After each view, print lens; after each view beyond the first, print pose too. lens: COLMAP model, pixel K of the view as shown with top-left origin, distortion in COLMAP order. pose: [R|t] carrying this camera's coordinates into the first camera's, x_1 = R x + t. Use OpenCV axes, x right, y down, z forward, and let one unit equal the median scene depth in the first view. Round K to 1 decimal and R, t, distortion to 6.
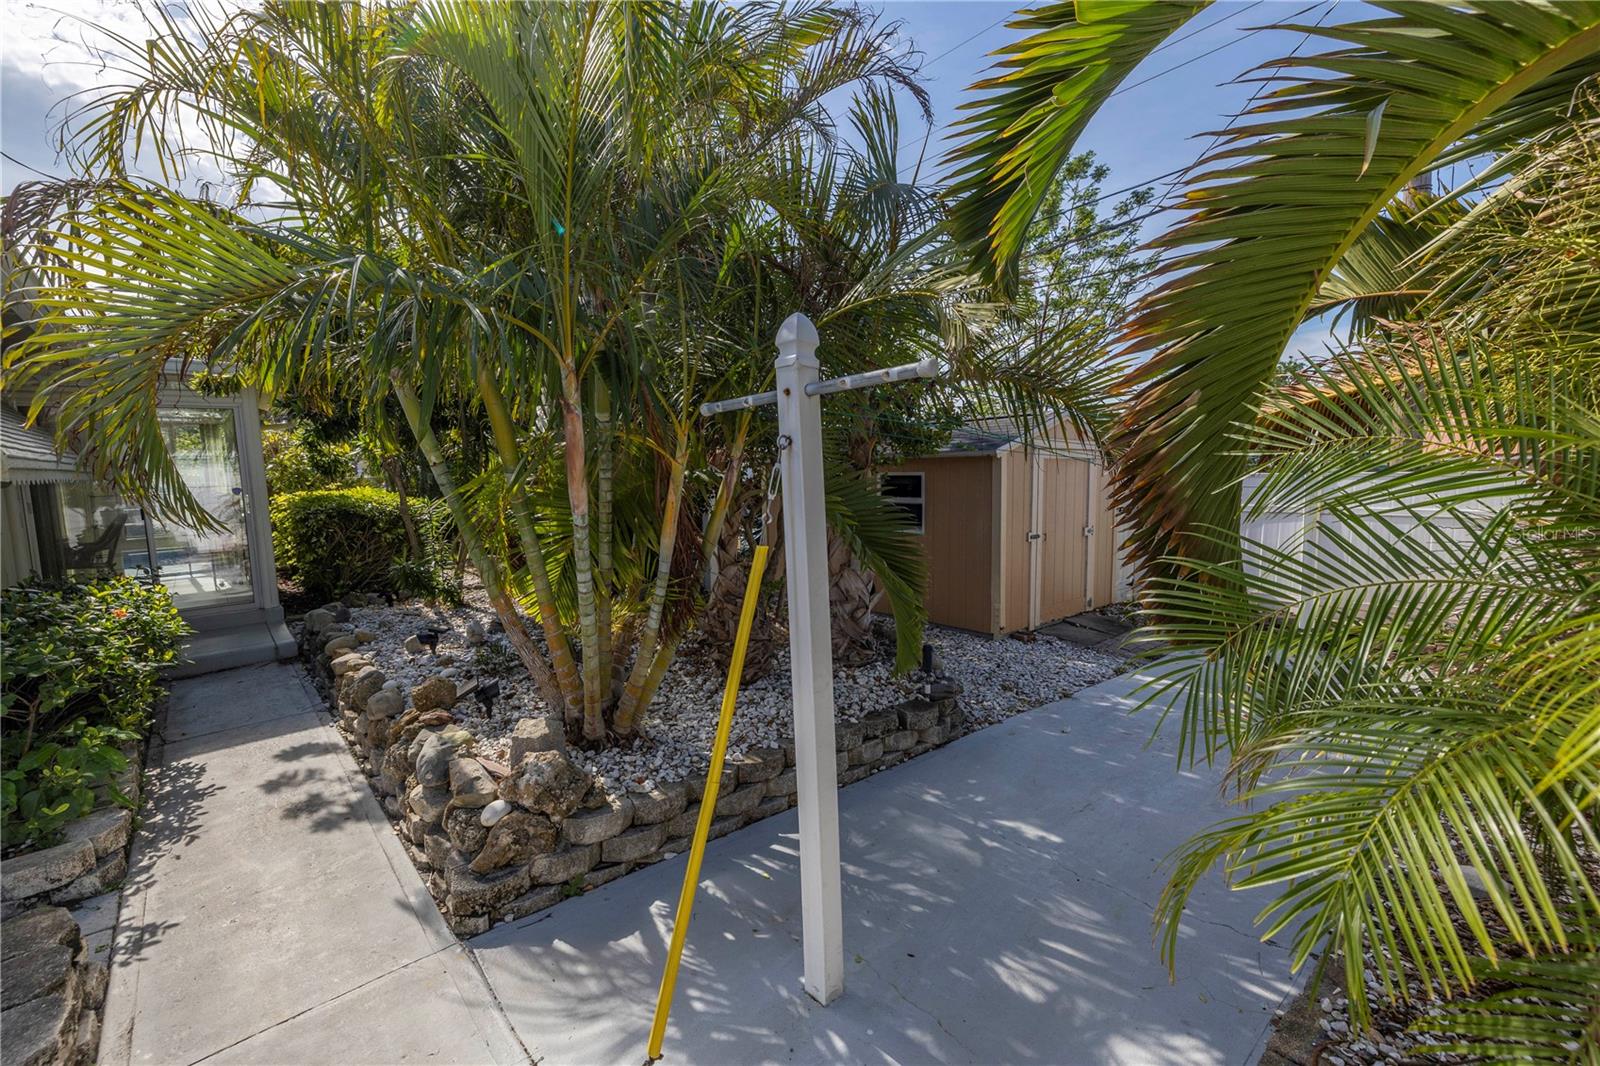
lens RADIAL K [[687.6, 0, 789.1], [0, 687.6, 532.4], [0, 0, 1]] dist [0.002320, -0.001484]
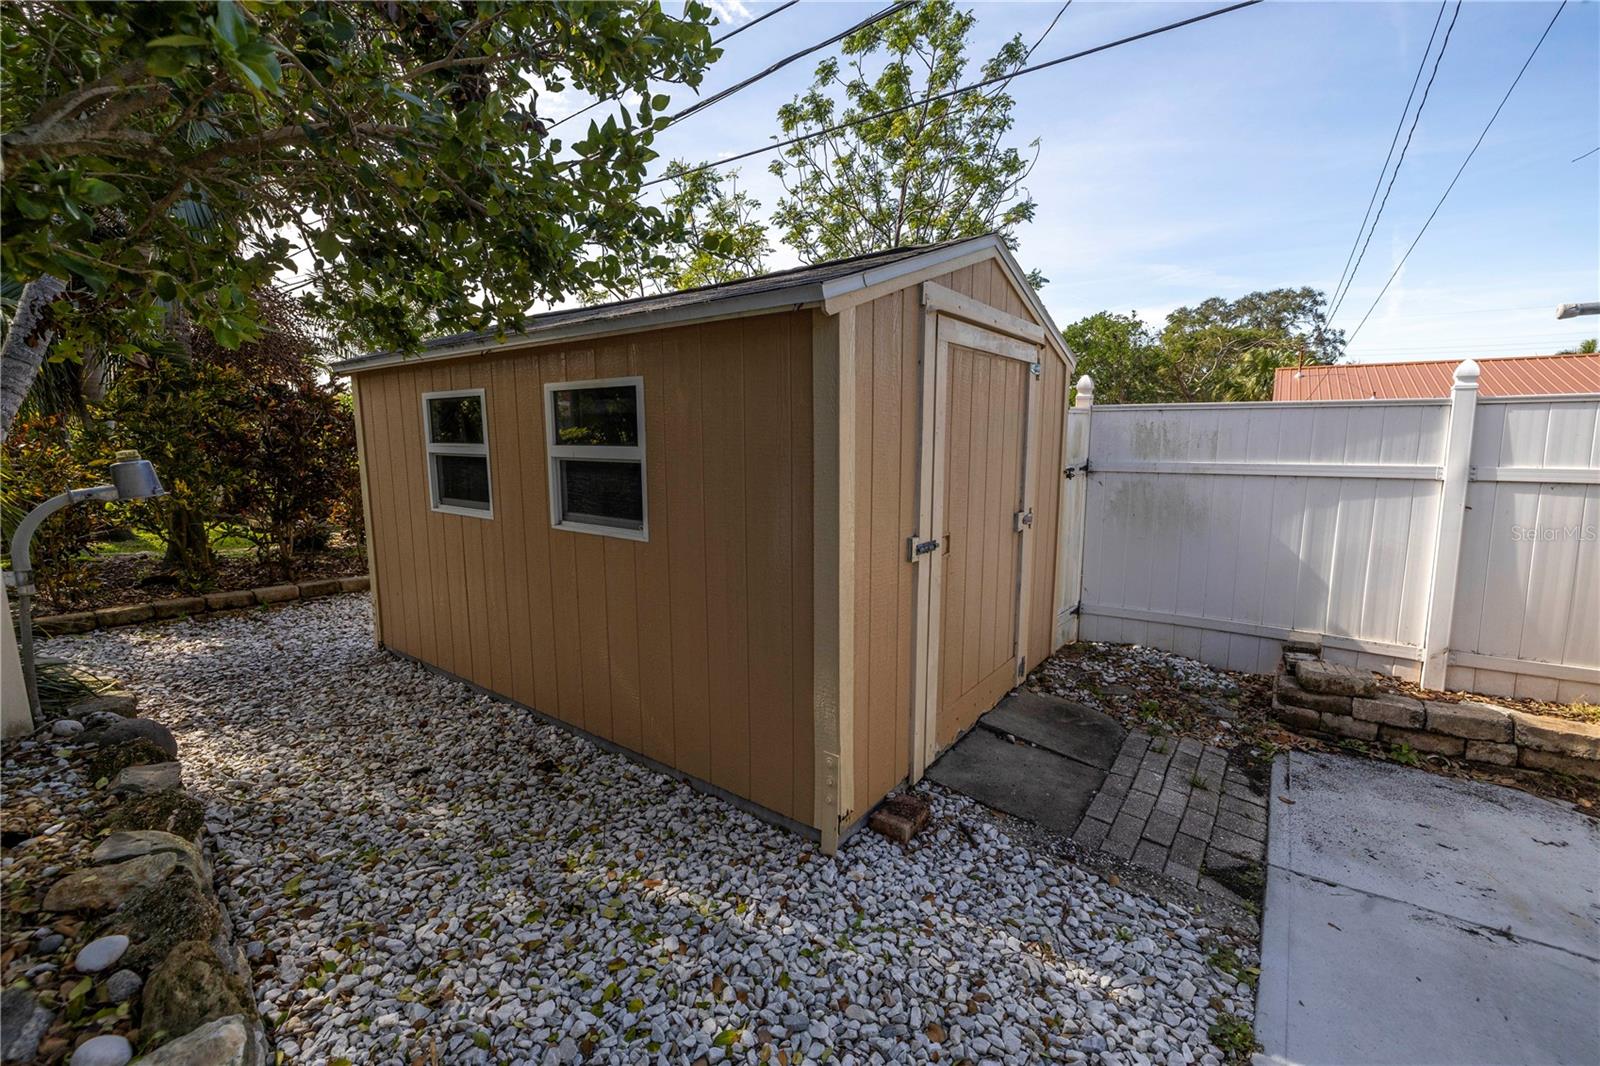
lens RADIAL K [[687.6, 0, 799.1], [0, 687.6, 532.6], [0, 0, 1]] dist [0.002320, -0.001484]
pose [[0.972573, -0.031022, 0.230521, 0.301414], [0.015086, 0.997392, 0.070577, -0.044250], [-0.232109, -0.065163, 0.970504, 0.967951]]
